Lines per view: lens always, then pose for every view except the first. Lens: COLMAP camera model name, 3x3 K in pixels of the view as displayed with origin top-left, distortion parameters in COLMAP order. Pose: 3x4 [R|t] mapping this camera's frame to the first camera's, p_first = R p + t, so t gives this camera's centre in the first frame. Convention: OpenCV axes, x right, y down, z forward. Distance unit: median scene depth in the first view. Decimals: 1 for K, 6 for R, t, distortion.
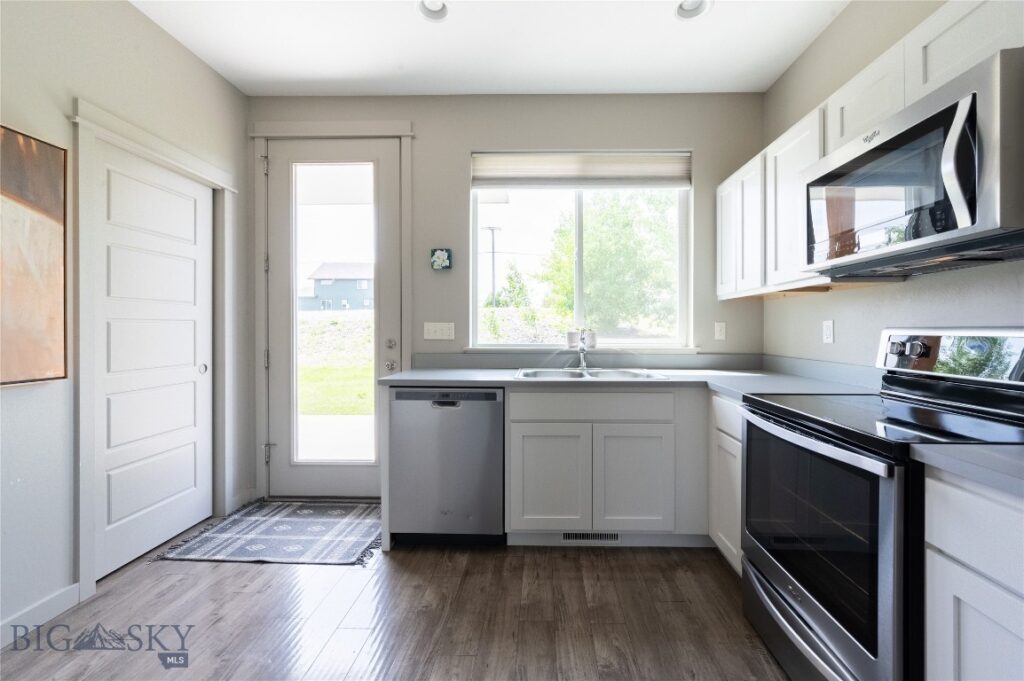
lens RADIAL K [[423.6, 0, 529.2], [0, 423.6, 332.8], [0, 0, 1]] dist [0.001230, -0.001889]
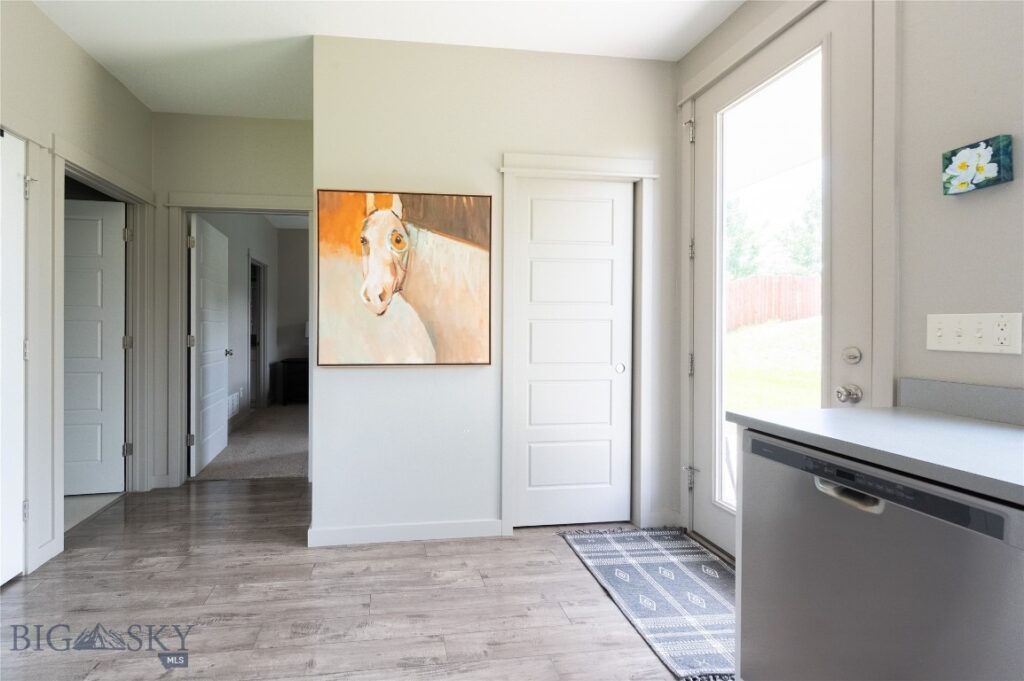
lens RADIAL K [[442.5, 0, 466.6], [0, 442.5, 330.2], [0, 0, 1]] dist [0.002235, -0.000710]
pose [[0.132019, 0.004016, -0.991239, 0.227780], [-0.008838, 0.999957, 0.002874, -0.004416], [0.991208, 0.008381, 0.132049, 0.557527]]
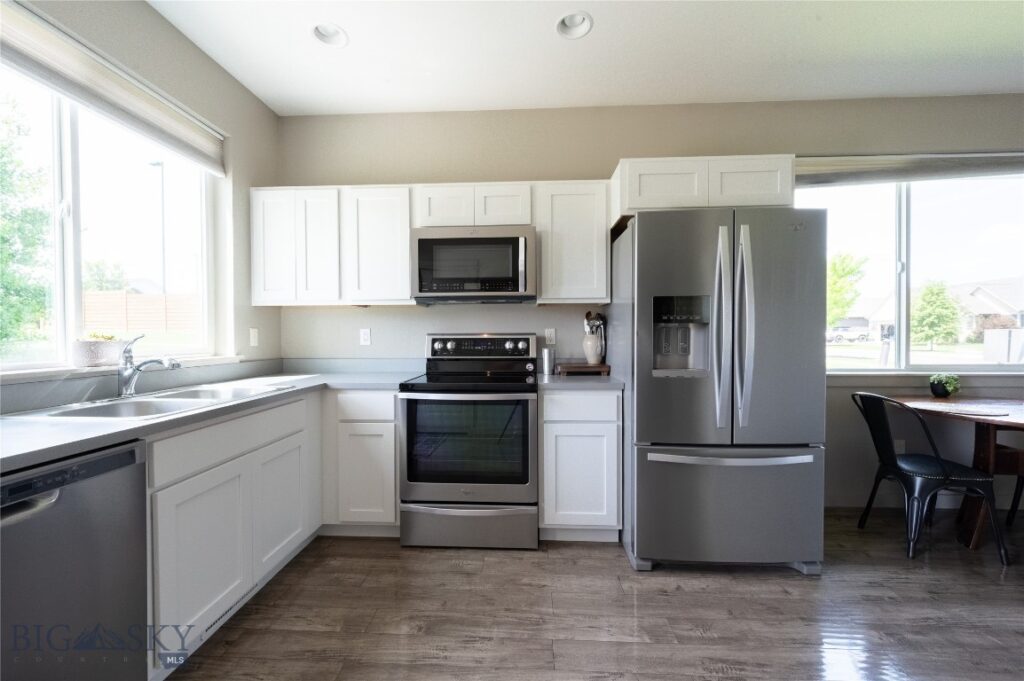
lens RADIAL K [[423.6, 0, 511.4], [0, 423.6, 342.1], [0, 0, 1]] dist [0.001230, -0.001889]
pose [[-0.003187, -0.018765, 0.999819, -0.619214], [0.012102, 0.999750, 0.018802, -0.004859], [-0.999922, 0.012159, -0.002959, 0.484702]]
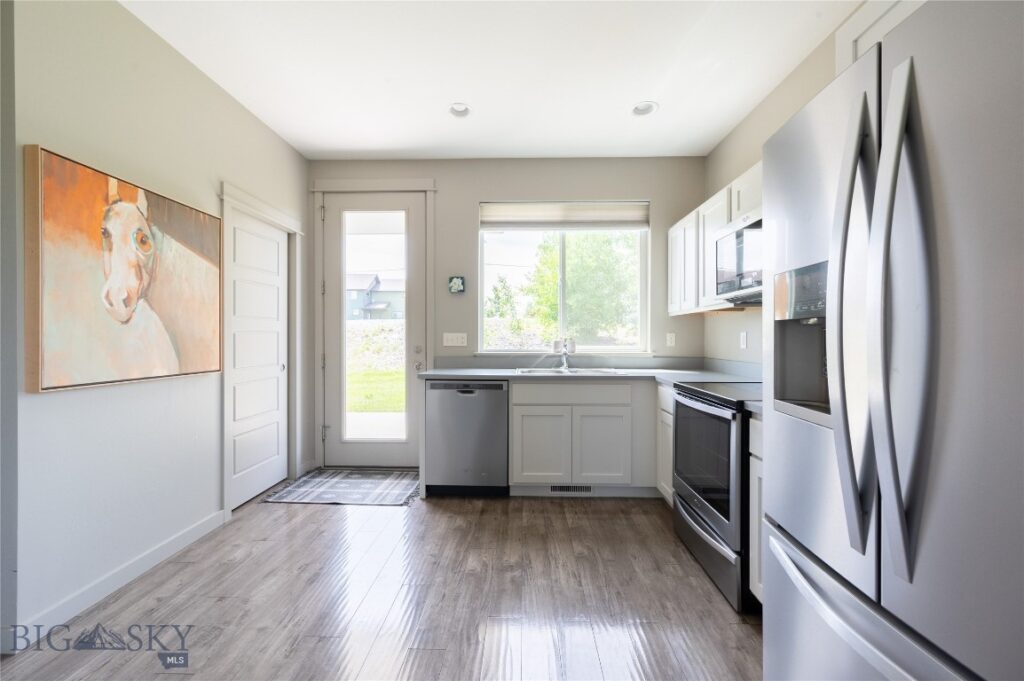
lens RADIAL K [[423.6, 0, 504.4], [0, 423.6, 344.4], [0, 0, 1]] dist [0.001230, -0.001889]
pose [[0.999866, 0.000506, -0.016353, -0.047857], [-0.000398, 0.999978, 0.006616, 0.002047], [0.016356, -0.006608, 0.999844, -0.368826]]
